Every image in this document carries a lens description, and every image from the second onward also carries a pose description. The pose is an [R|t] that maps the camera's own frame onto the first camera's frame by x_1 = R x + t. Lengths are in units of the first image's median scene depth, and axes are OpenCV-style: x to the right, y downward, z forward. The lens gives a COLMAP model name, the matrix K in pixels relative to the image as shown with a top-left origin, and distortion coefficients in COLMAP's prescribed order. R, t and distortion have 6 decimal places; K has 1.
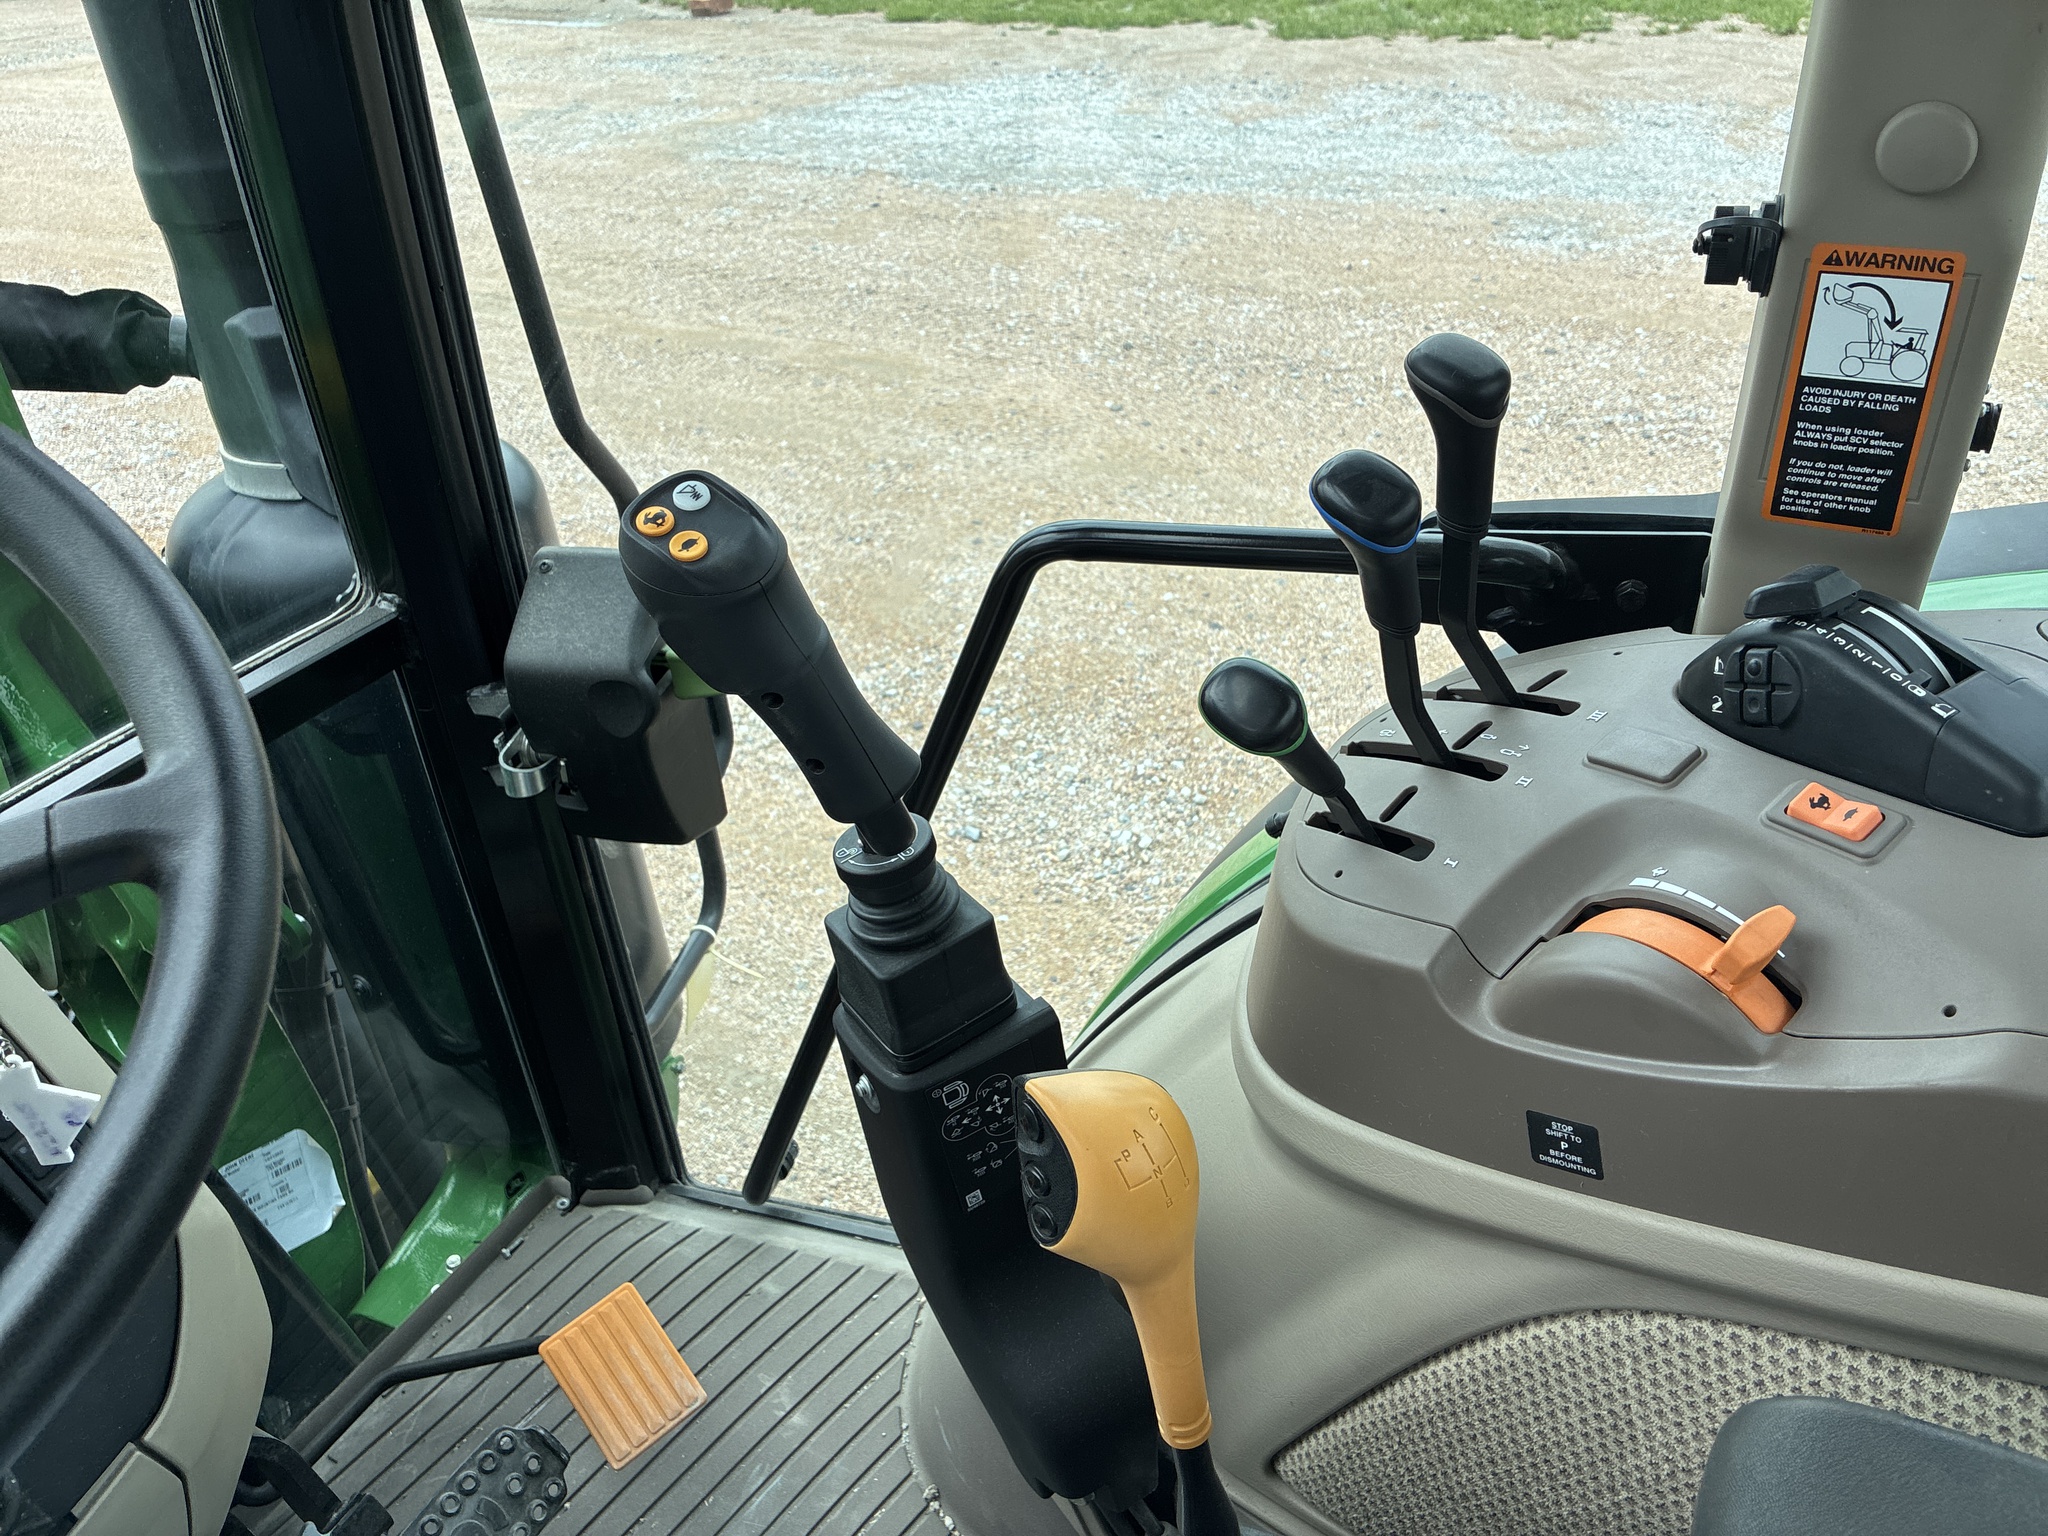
lens RADIAL K [[1605.0, 0, 1009.1], [0, 1605.0, 766.0], [0, 0, 1]] dist [0.052748, -0.056445]
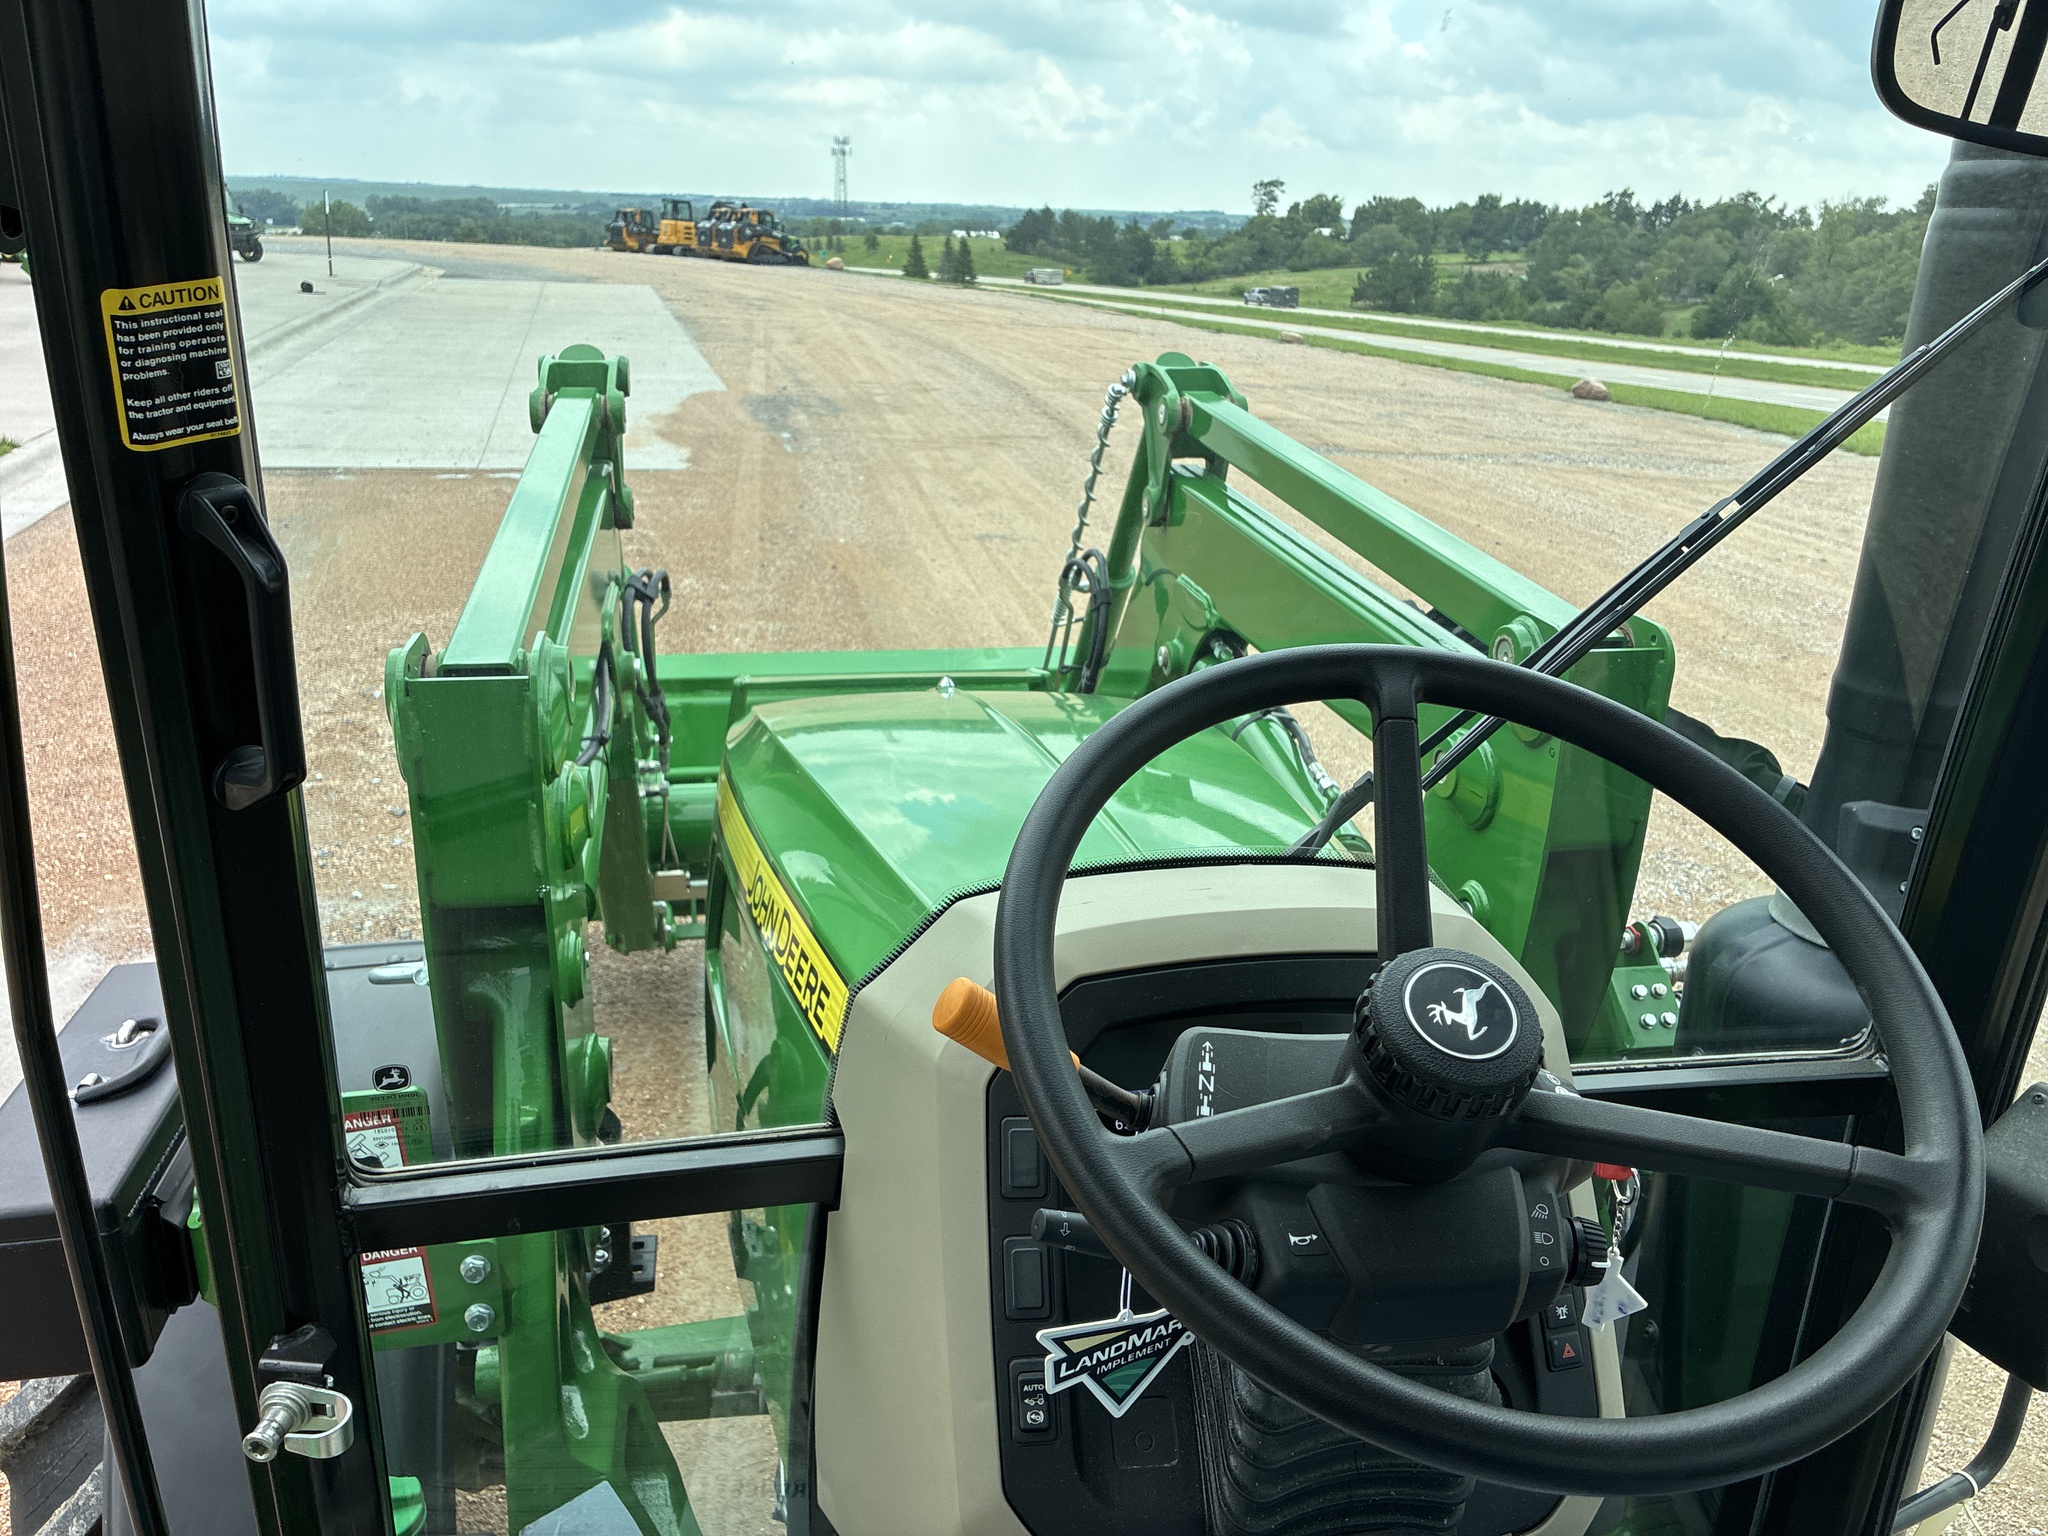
lens RADIAL K [[1605.0, 0, 1009.1], [0, 1605.0, 766.0], [0, 0, 1]] dist [0.052748, -0.056445]
pose [[0.644196, 0.336903, -0.686664, -0.046250], [-0.489101, 0.871669, -0.031178, 0.054768], [0.588040, 0.355934, 0.726306, -0.292949]]
